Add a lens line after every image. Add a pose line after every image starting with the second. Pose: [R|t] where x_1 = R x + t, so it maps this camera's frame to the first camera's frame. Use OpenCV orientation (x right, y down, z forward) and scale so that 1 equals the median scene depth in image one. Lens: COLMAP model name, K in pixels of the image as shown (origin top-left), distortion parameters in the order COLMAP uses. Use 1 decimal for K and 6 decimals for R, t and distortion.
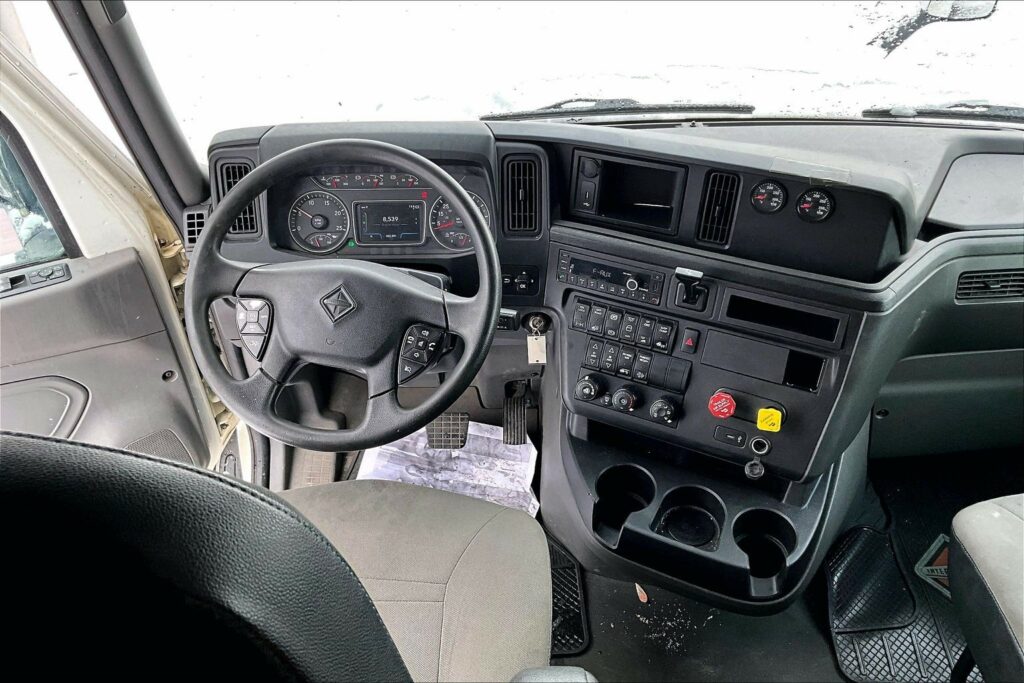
lens RADIAL K [[847.4, 0, 508.5], [0, 847.4, 336.3], [0, 0, 1]] dist [0.073837, -0.134019]
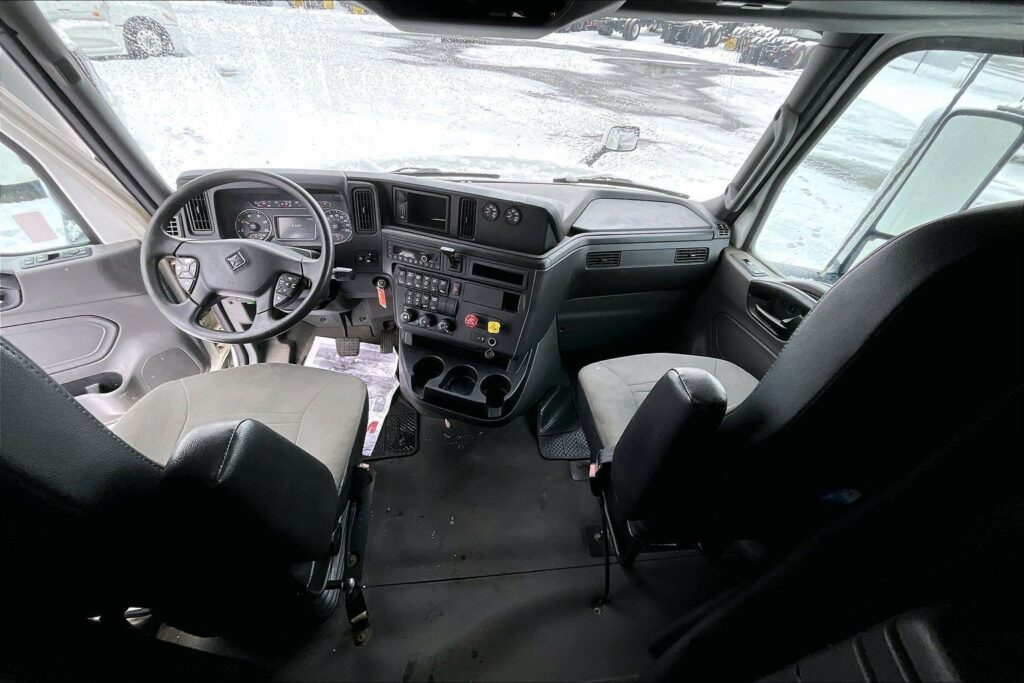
lens RADIAL K [[413.2, 0, 512.9], [0, 413.2, 343.2], [0, 0, 1]] dist [0.006857, -0.005155]
pose [[0.987586, -0.025797, 0.154946, 0.185586], [0.018562, 0.998677, 0.047961, 0.083258], [-0.155978, -0.044489, 0.986758, 0.048426]]
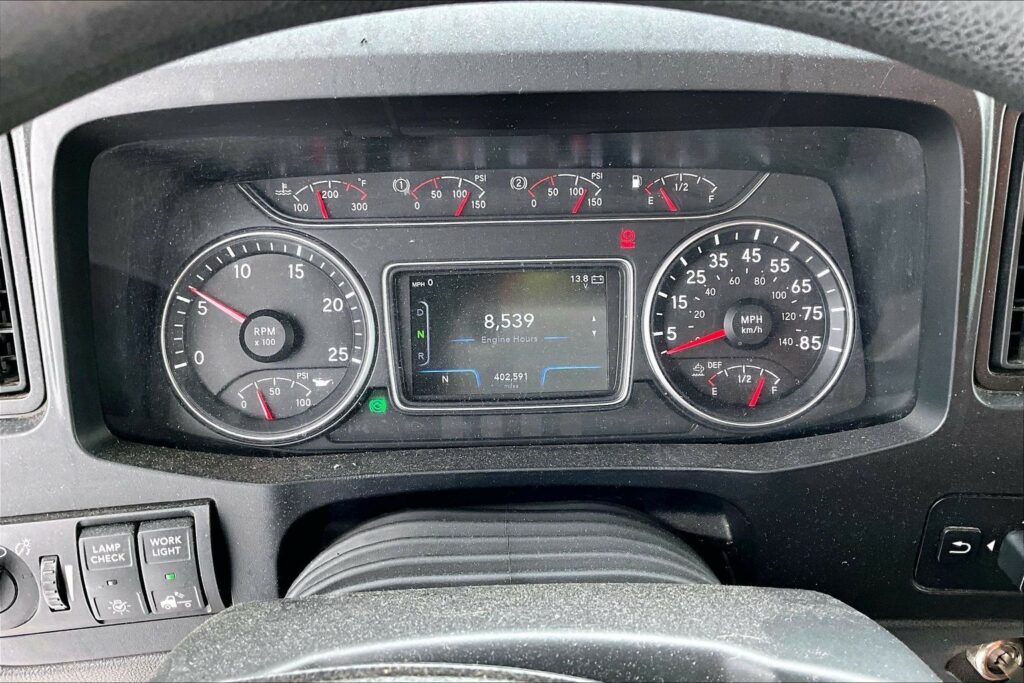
lens RADIAL K [[847.4, 0, 516.3], [0, 847.4, 343.2], [0, 0, 1]] dist [0.073837, -0.134019]
pose [[0.998745, -0.012767, 0.048429, -0.161766], [0.015109, 0.998719, -0.048300, -0.123828], [-0.047750, 0.048971, 0.997658, 0.750194]]
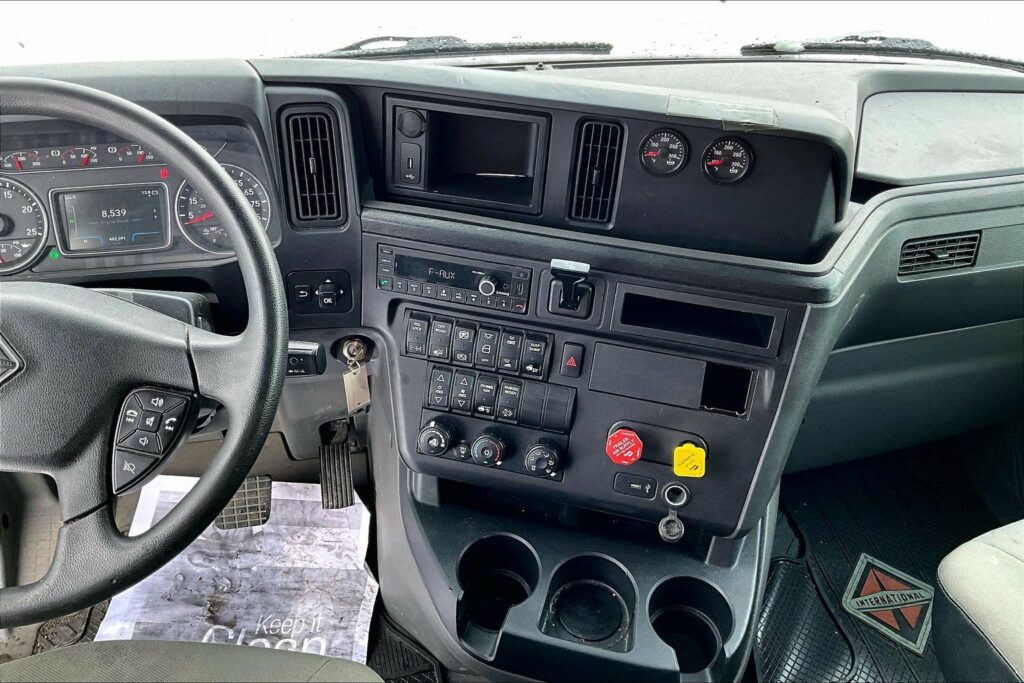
lens RADIAL K [[847.4, 0, 512.3], [0, 847.4, 339.8], [0, 0, 1]] dist [0.073837, -0.134019]
pose [[0.974247, -0.086437, 0.208257, 0.016760], [0.083534, 0.996246, 0.022711, -0.031089], [-0.209438, -0.004730, 0.977810, 0.302495]]
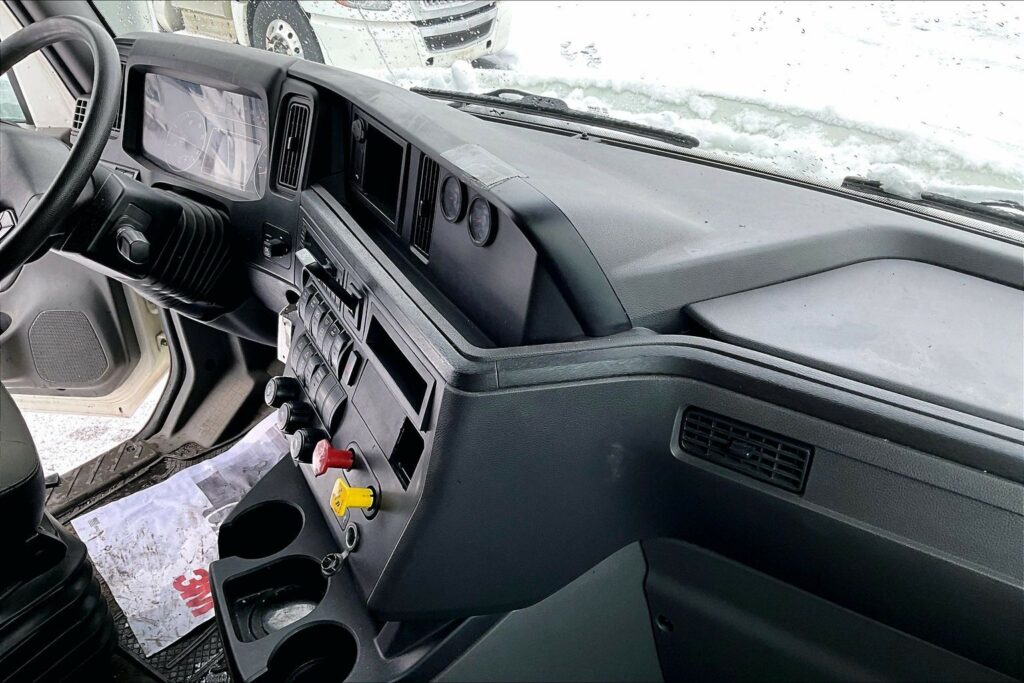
lens RADIAL K [[847.4, 0, 509.2], [0, 847.4, 345.8], [0, 0, 1]] dist [0.073837, -0.134019]
pose [[0.796784, 0.322796, -0.510820, 0.671953], [-0.372430, 0.928044, 0.005524, -0.065956], [0.475847, 0.185843, 0.859670, 0.410923]]
